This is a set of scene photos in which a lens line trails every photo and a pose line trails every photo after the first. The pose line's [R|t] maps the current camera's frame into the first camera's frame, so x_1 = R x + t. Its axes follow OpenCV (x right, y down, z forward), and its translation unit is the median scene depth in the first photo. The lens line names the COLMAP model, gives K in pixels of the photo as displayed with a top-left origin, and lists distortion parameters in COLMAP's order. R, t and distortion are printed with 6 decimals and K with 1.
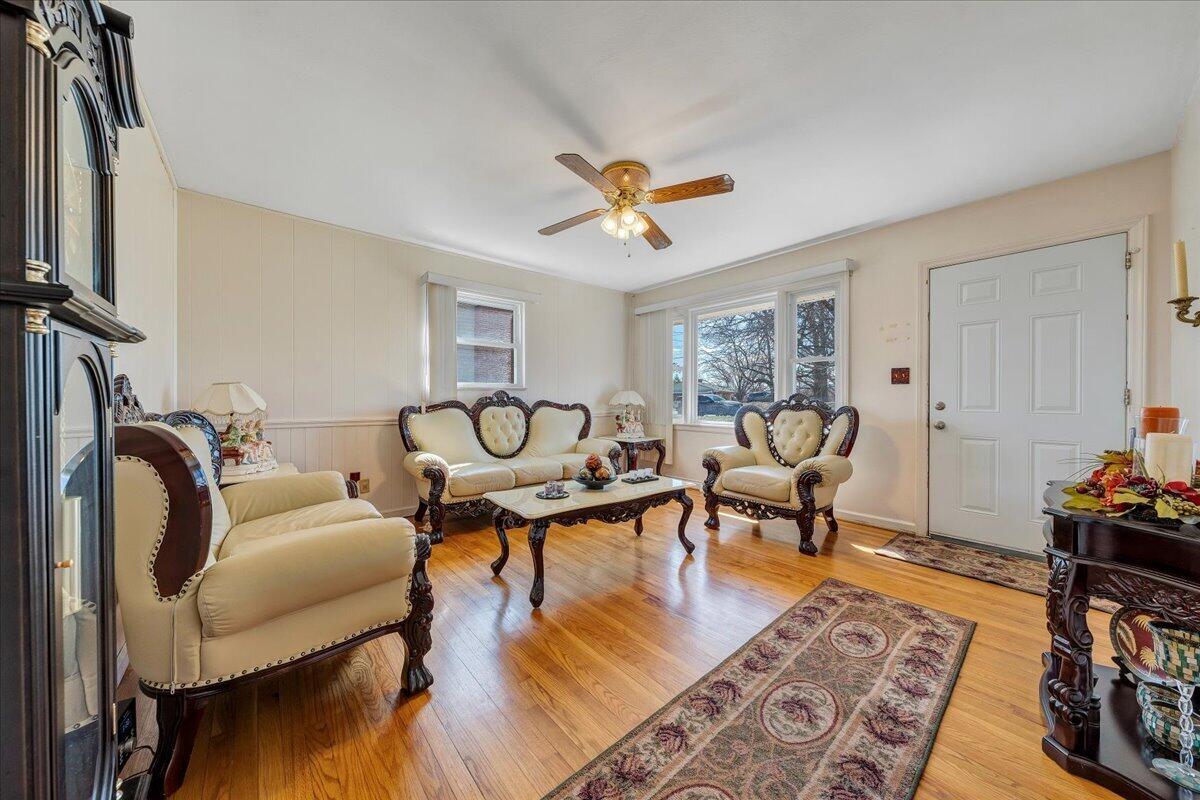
lens RADIAL K [[406.8, 0, 596.6], [0, 406.8, 403.5], [0, 0, 1]] dist [0.000341, 0.000060]
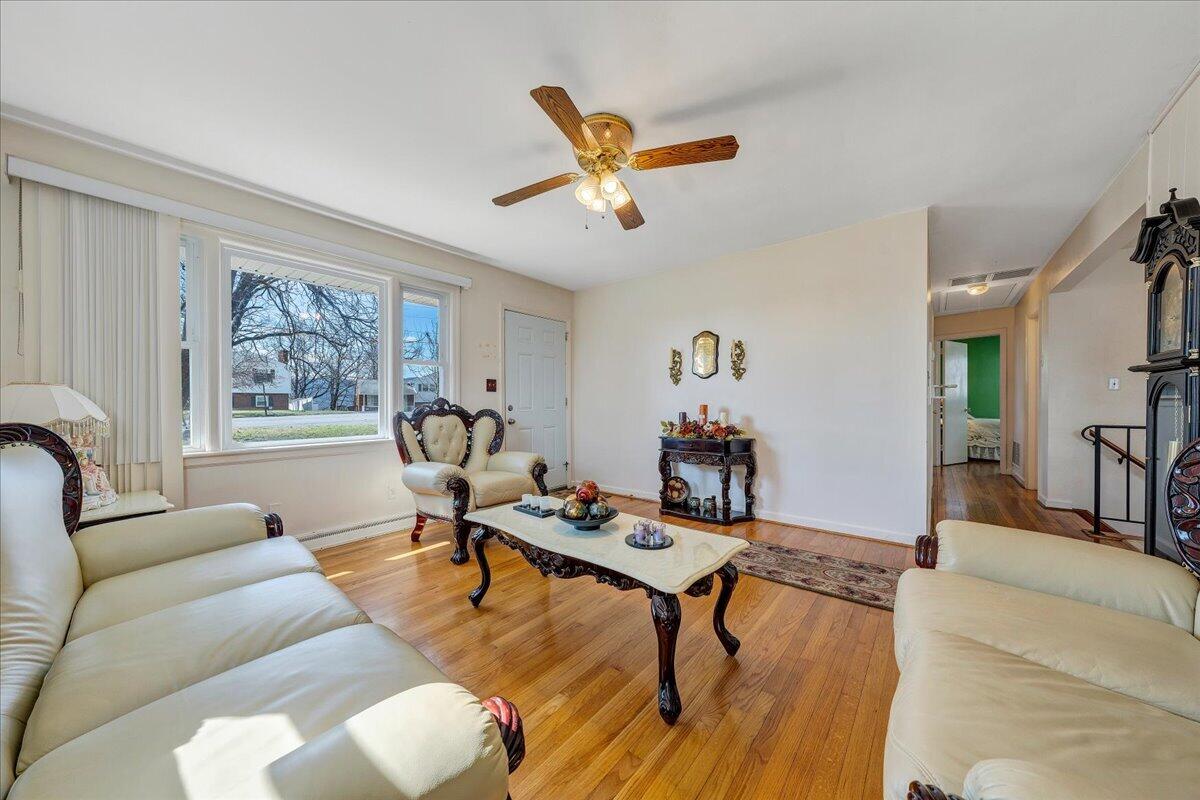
lens RADIAL K [[406.8, 0, 596.6], [0, 406.8, 403.5], [0, 0, 1]] dist [0.000341, 0.000060]
pose [[-0.184063, -0.007594, 0.982885, -0.761581], [0.013651, 0.999854, 0.010281, -0.024068], [-0.982820, 0.015309, -0.183933, 1.182100]]
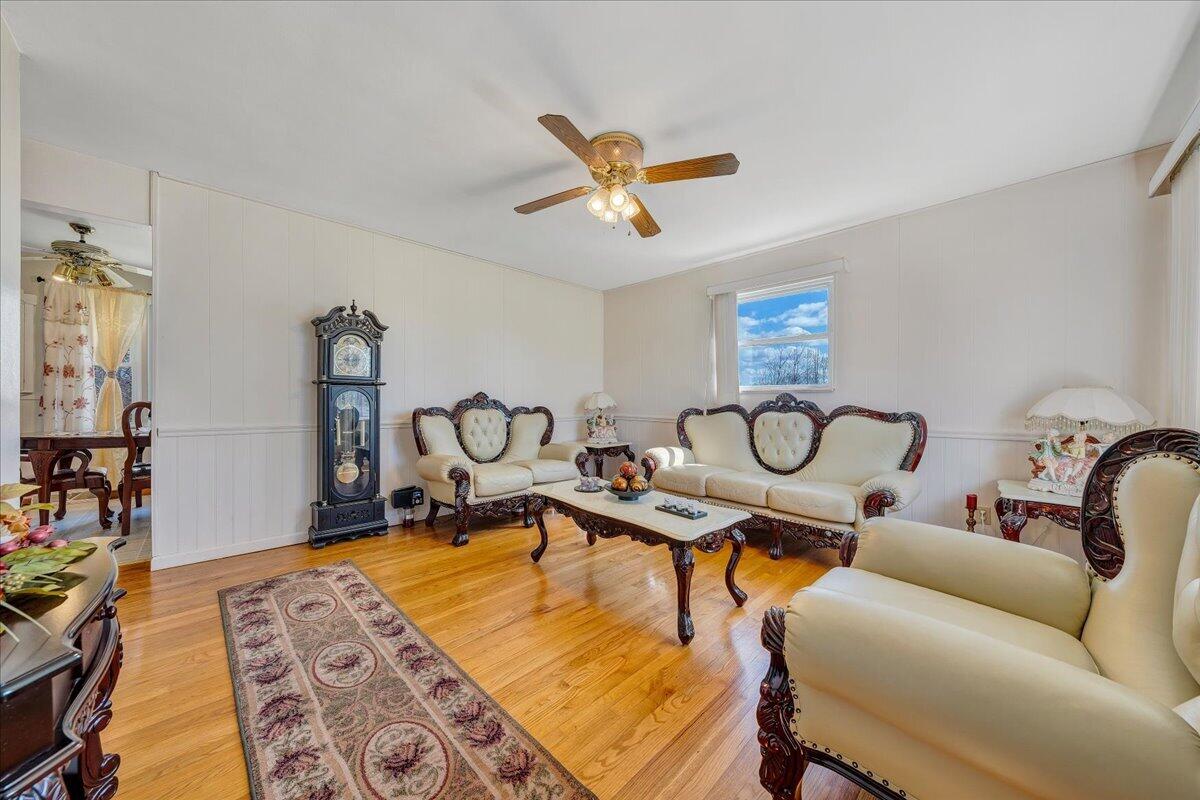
lens RADIAL K [[406.8, 0, 596.6], [0, 406.8, 403.5], [0, 0, 1]] dist [0.000341, 0.000060]
pose [[0.070943, 0.003375, -0.997475, 0.957864], [-0.019265, 0.999812, 0.002012, -0.008449], [0.997294, 0.019073, 0.070995, 0.905764]]
